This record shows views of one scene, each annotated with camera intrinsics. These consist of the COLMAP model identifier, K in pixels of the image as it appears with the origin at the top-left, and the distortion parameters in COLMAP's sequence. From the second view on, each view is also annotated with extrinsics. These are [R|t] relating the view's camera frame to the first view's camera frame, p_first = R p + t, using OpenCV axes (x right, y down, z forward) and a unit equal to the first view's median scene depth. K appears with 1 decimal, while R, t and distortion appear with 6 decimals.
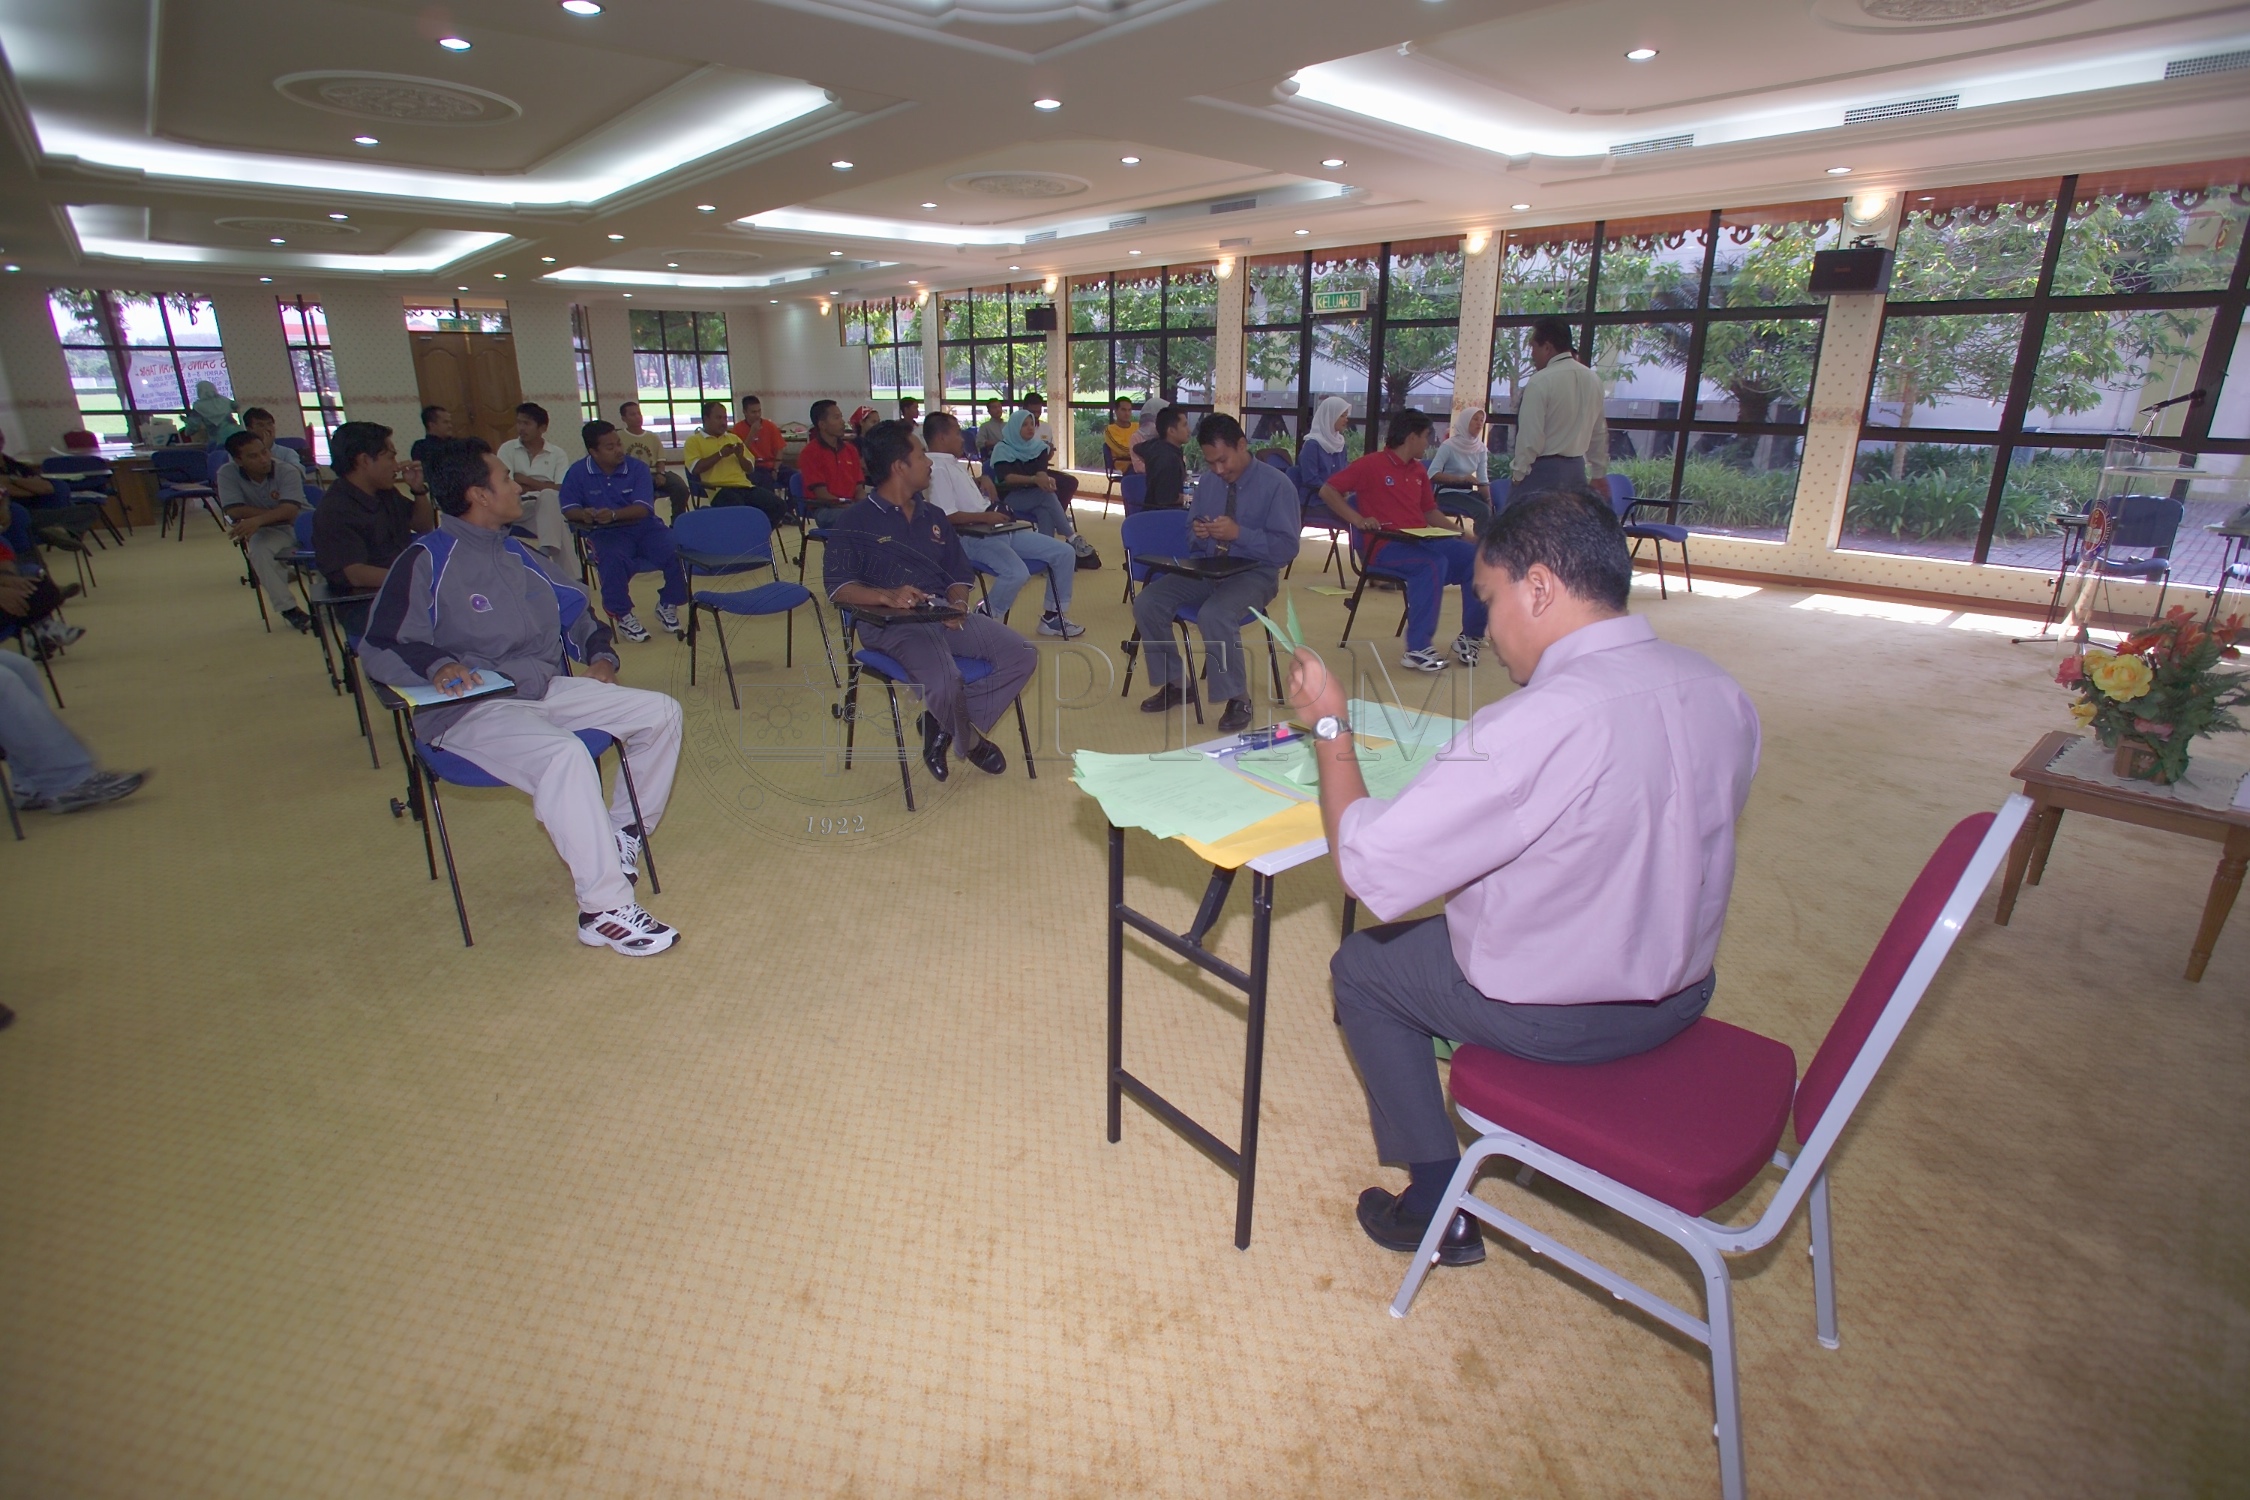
lens RADIAL K [[1066.2, 0, 1116.7], [0, 1066.2, 745.7], [0, 0, 1]] dist [-0.046552, 0.016532]
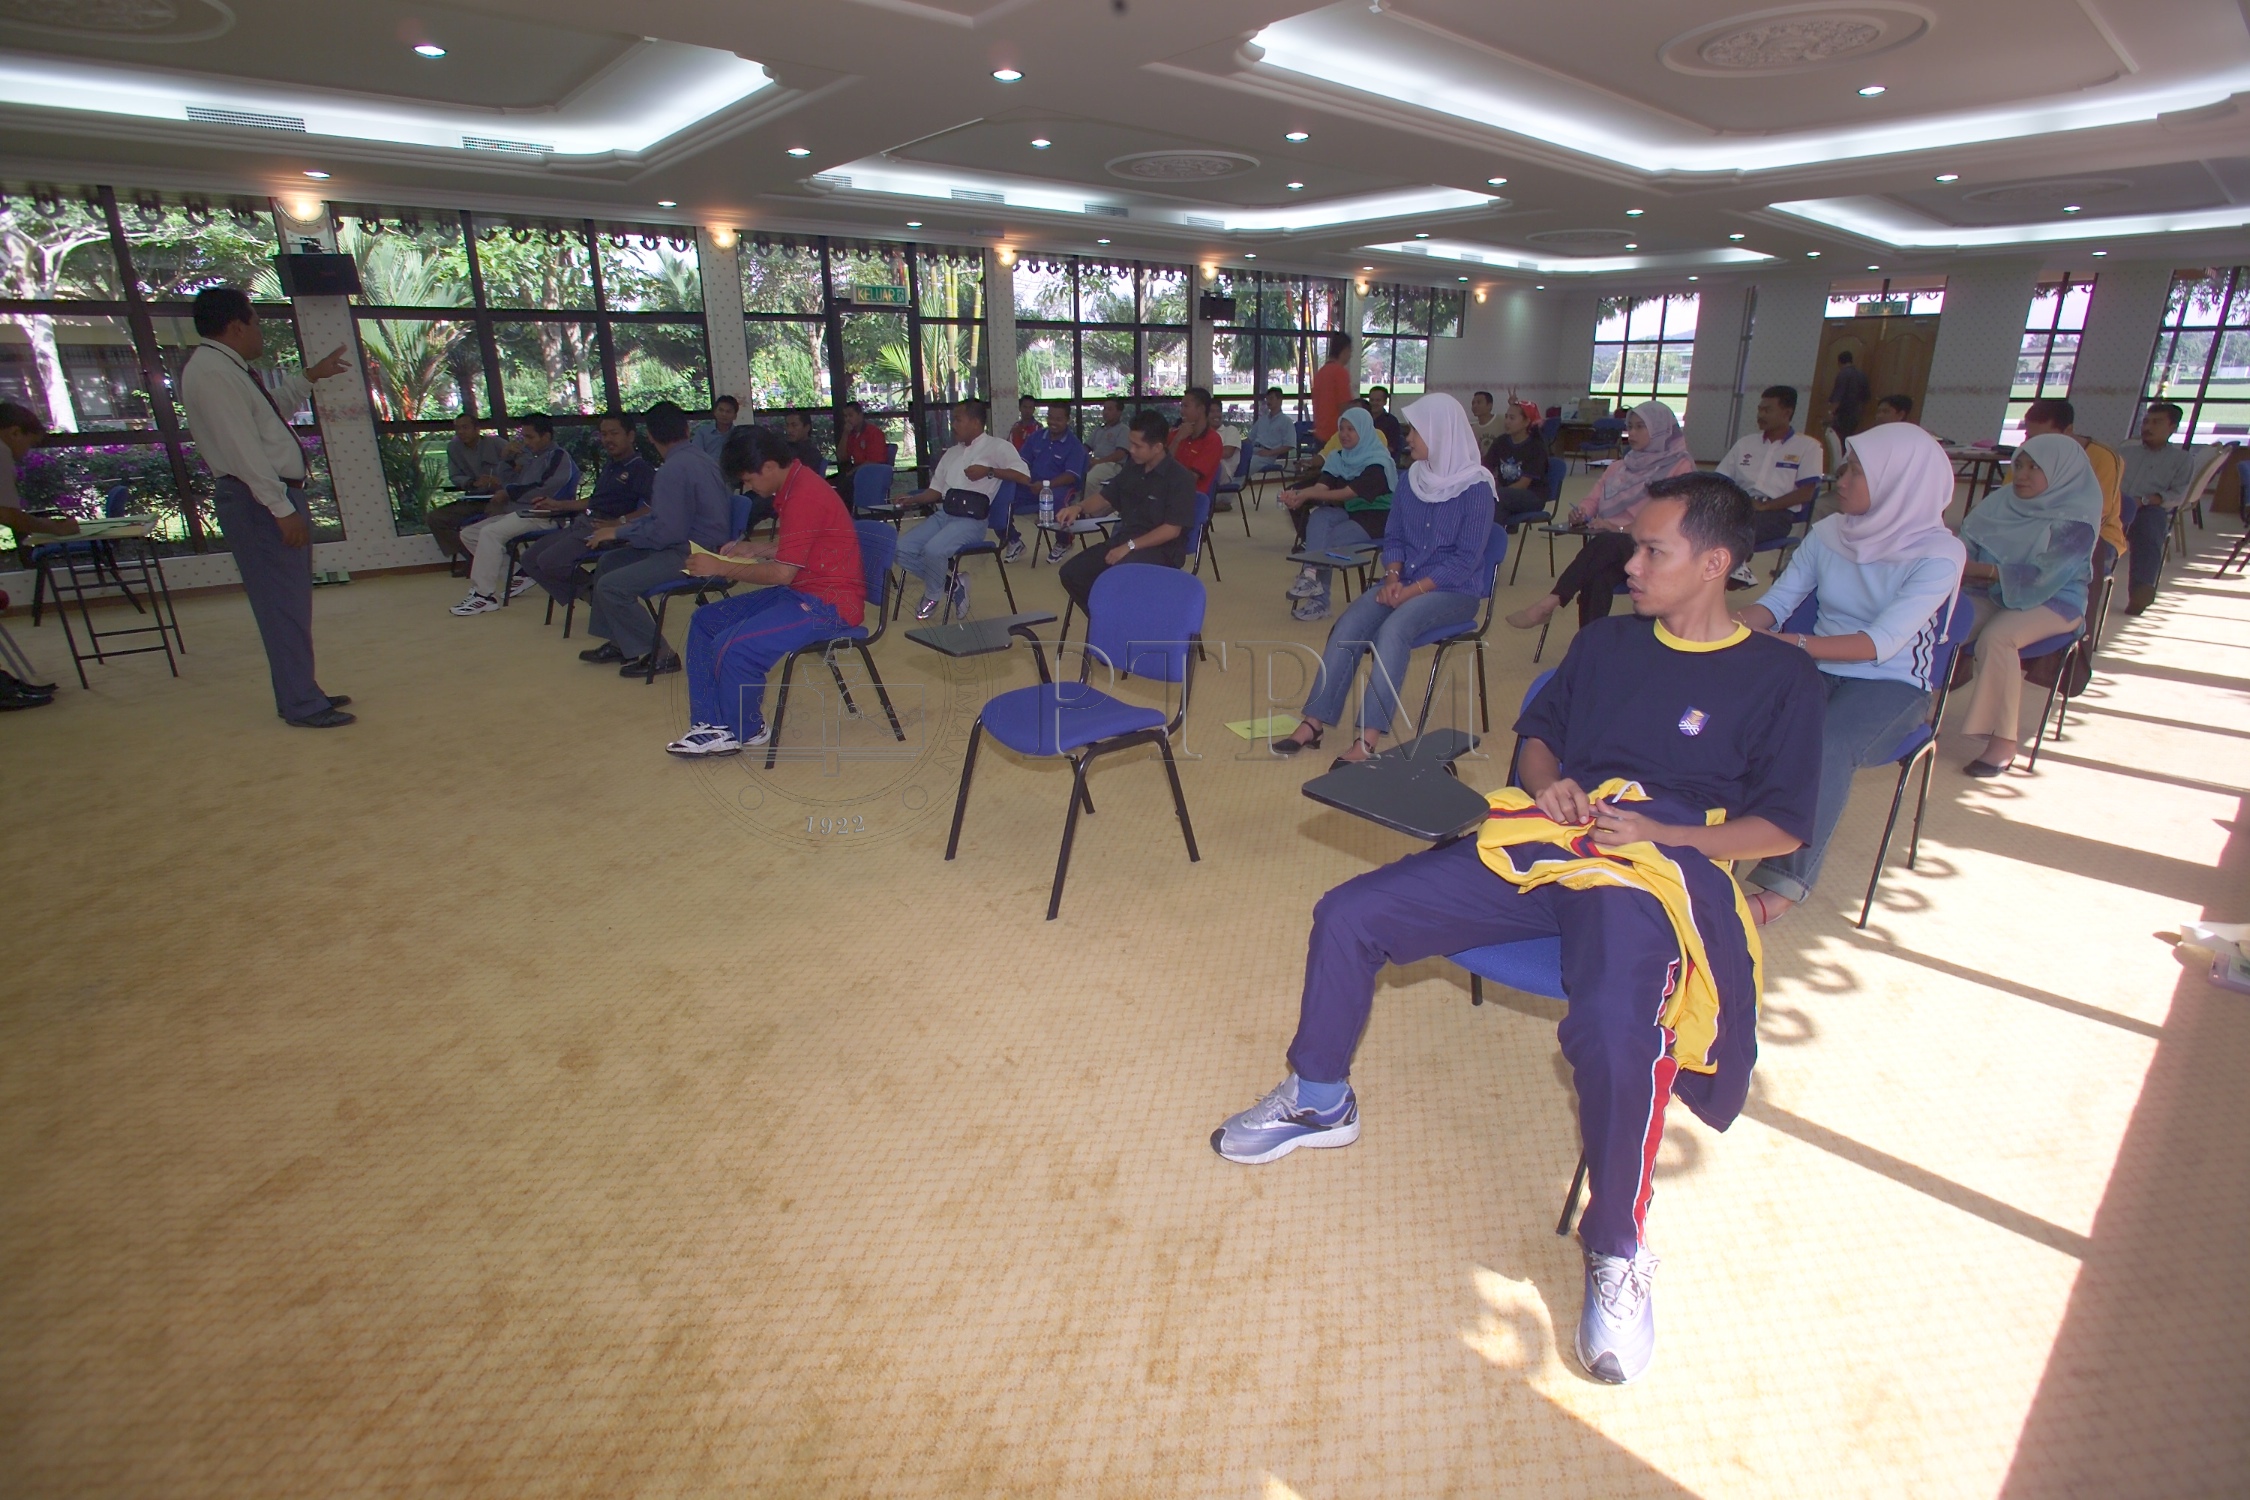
lens RADIAL K [[1051.3, 0, 1125.0], [0, 1051.3, 750.0], [0, 0, 1]] dist [-0.052254, 0.025944]
pose [[-0.012422, 0.331935, -0.943220, 0.491597], [-0.315834, 0.893700, 0.318668, -0.184892], [0.948733, 0.301860, 0.093735, 0.558230]]
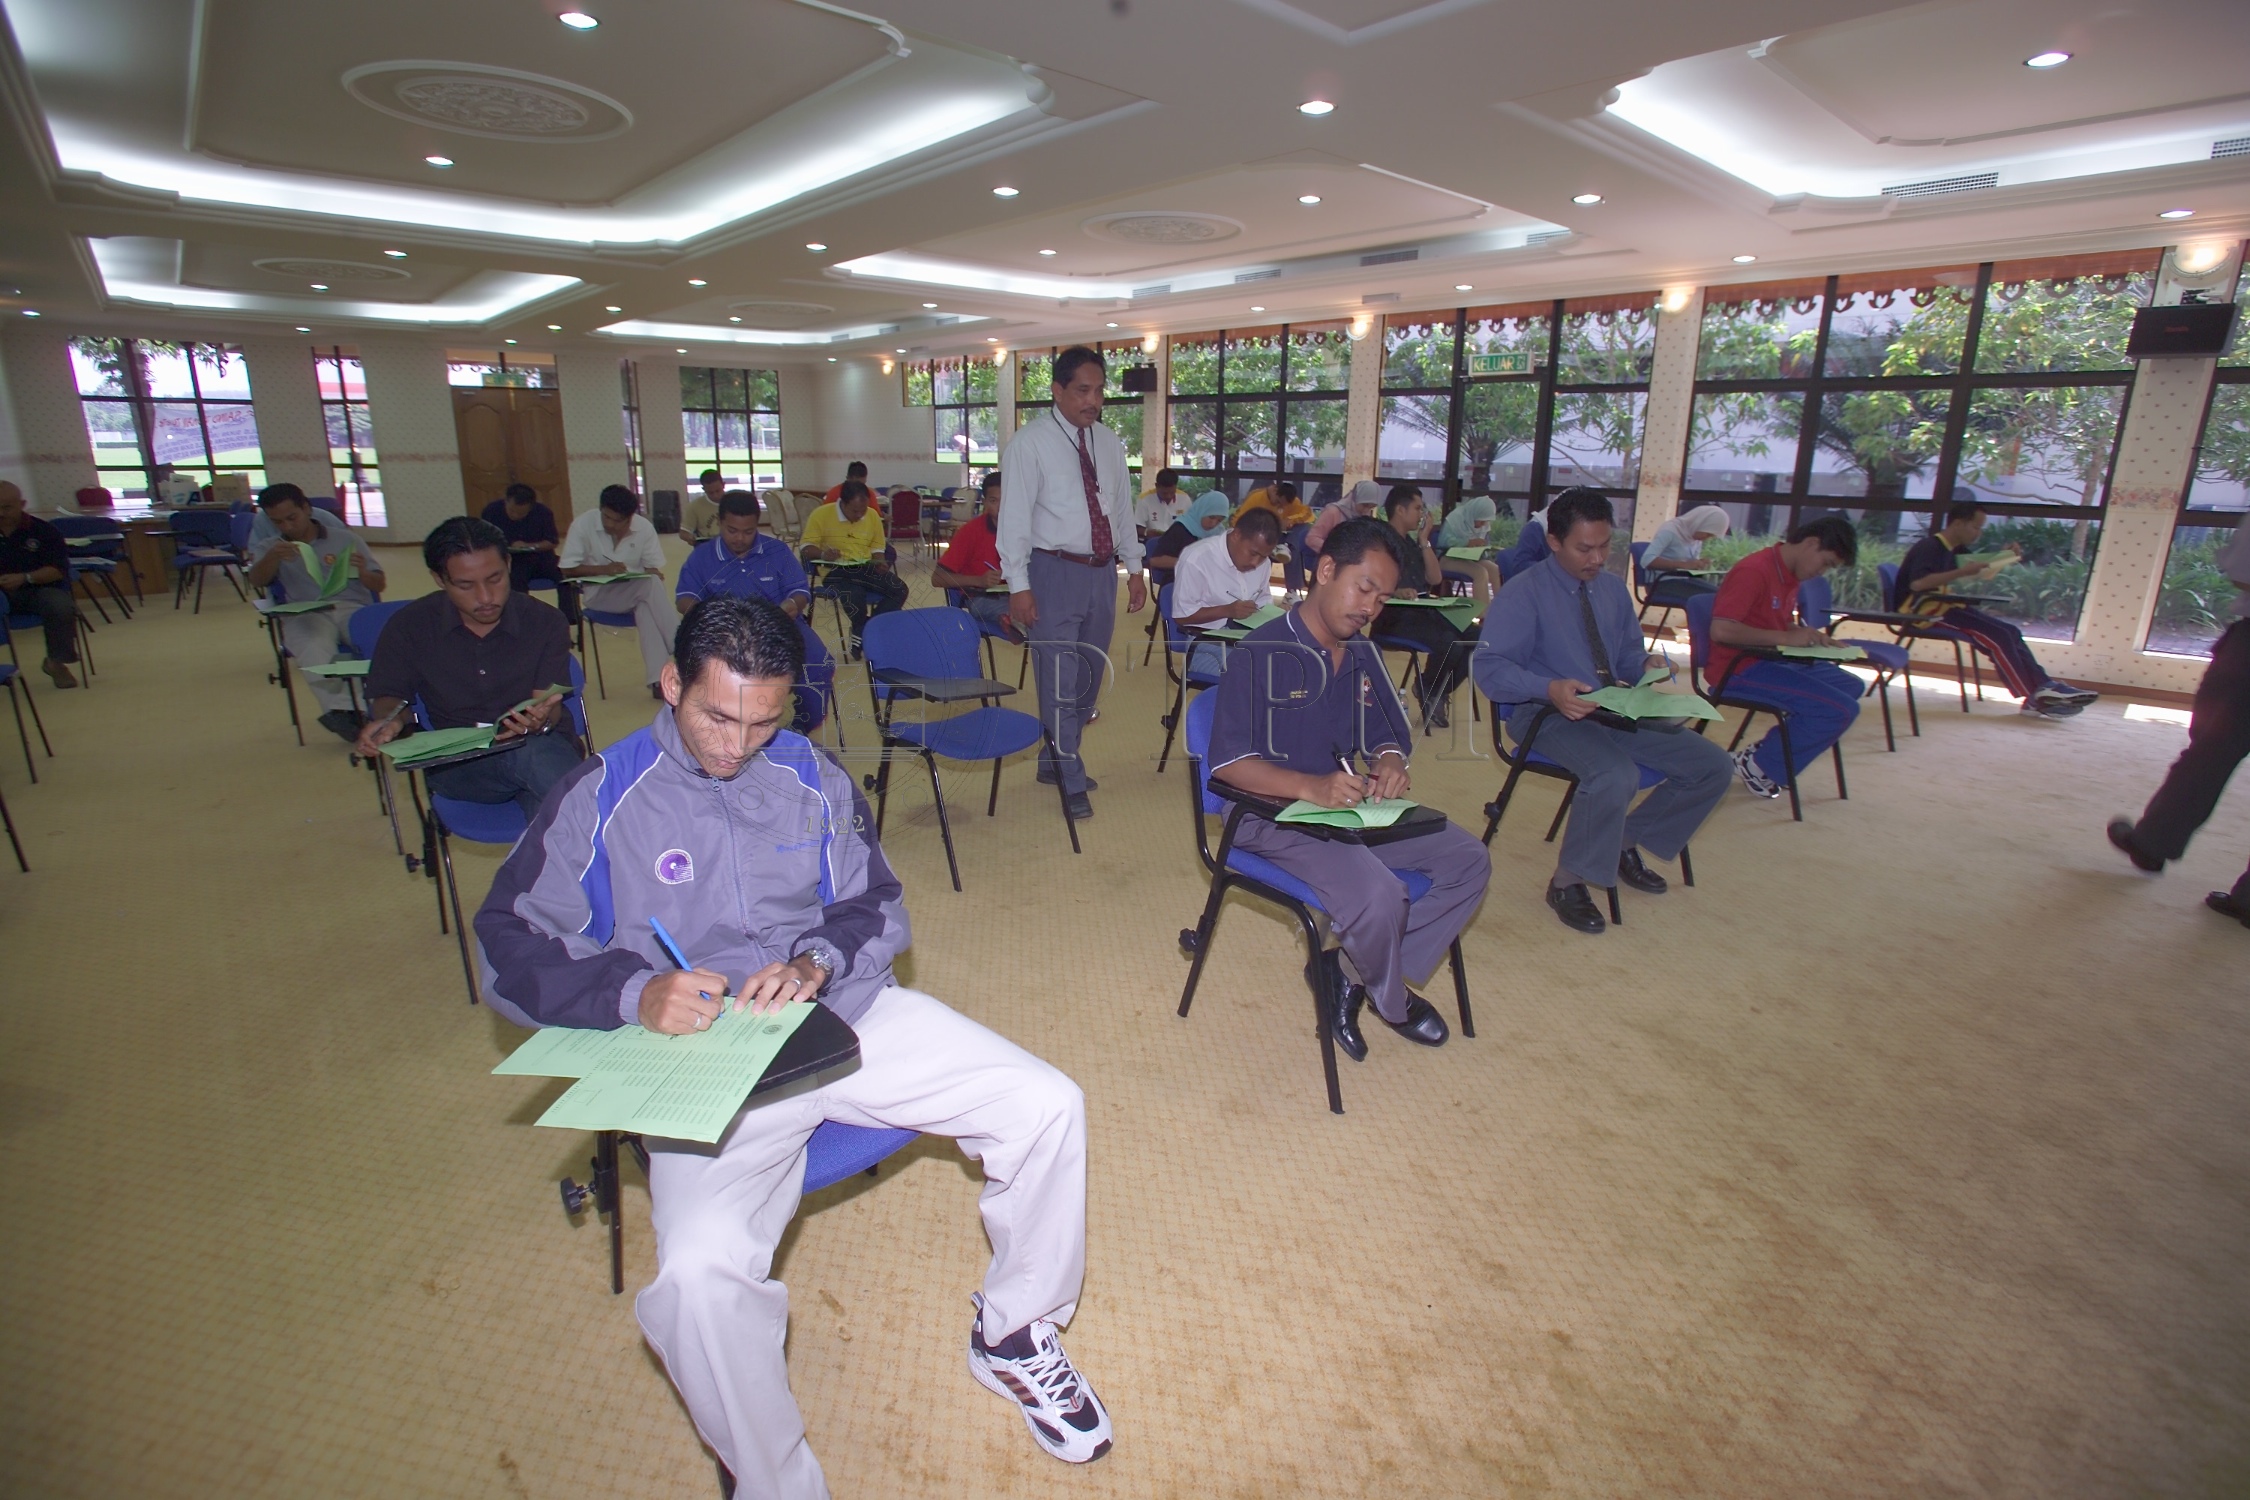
lens RADIAL K [[1068.3, 0, 1125.0], [0, 1068.3, 750.0], [0, 0, 1]] dist [-0.048260, 0.016592]
pose [[0.999956, 0.009305, 0.001030, -0.091987], [-0.009238, 0.998585, -0.052372, -0.034818], [-0.001516, 0.052360, 0.998627, 0.099988]]
